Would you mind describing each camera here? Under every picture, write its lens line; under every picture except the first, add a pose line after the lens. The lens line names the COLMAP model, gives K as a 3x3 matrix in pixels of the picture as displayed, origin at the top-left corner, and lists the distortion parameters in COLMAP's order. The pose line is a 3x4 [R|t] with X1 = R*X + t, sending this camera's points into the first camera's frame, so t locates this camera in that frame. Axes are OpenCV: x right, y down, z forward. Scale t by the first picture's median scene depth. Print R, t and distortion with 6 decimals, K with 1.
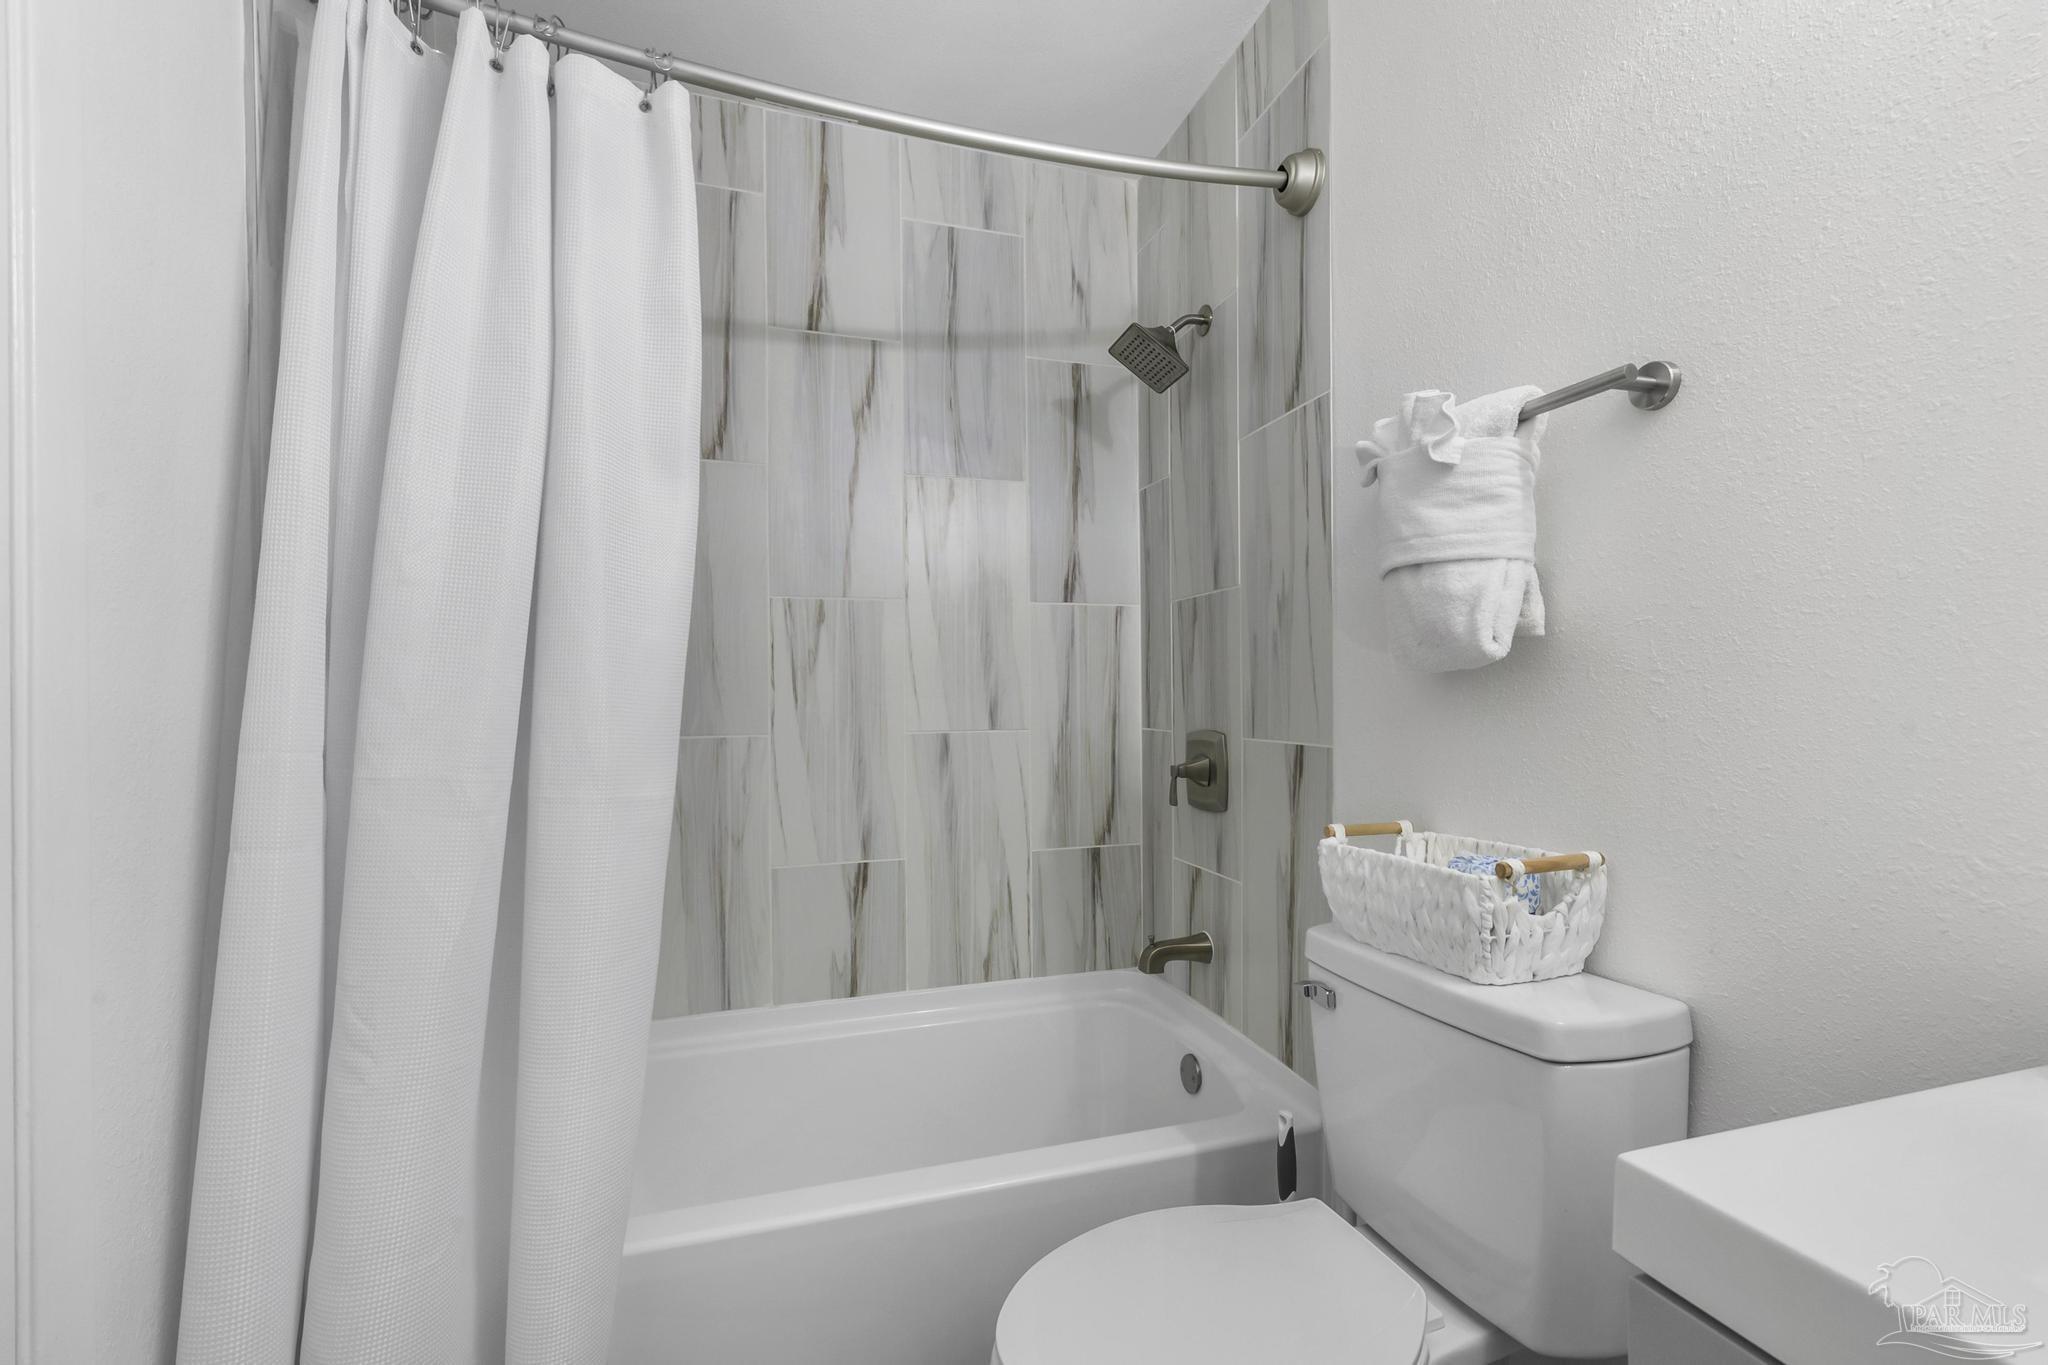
lens RADIAL K [[872.4, 0, 1016.0], [0, 872.4, 686.9], [0, 0, 1]] dist [0.002073, -0.001270]
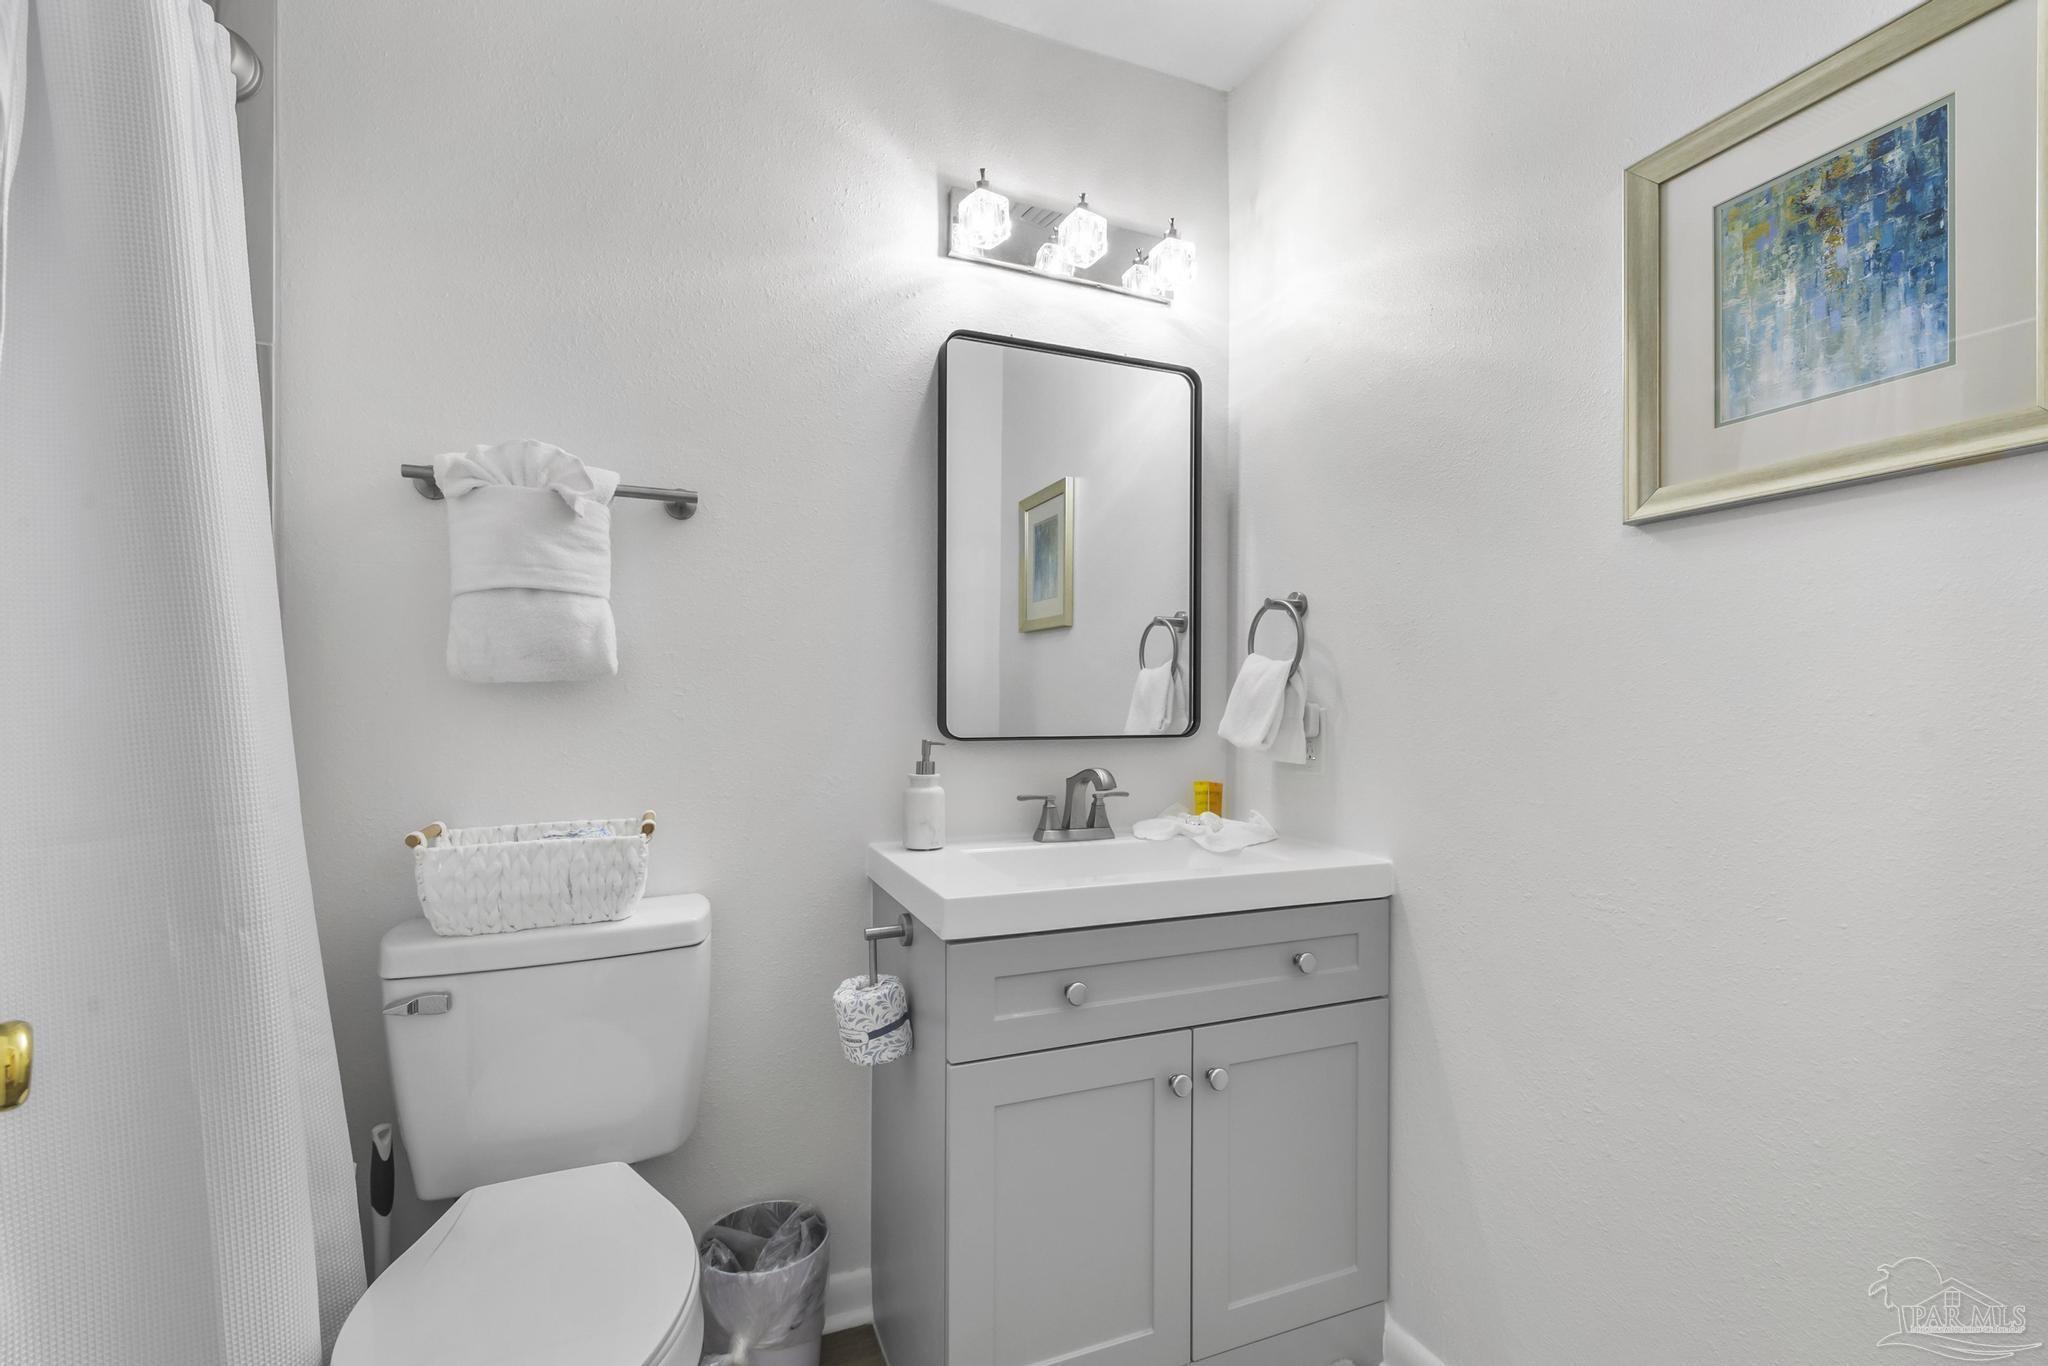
lens RADIAL K [[872.4, 0, 1020.2], [0, 872.4, 701.5], [0, 0, 1]] dist [0.002073, -0.001270]
pose [[-0.085394, 0.009437, 0.996303, -0.773215], [-0.016145, 0.999811, -0.010854, 0.011795], [-0.996216, -0.017012, -0.085226, 0.465785]]
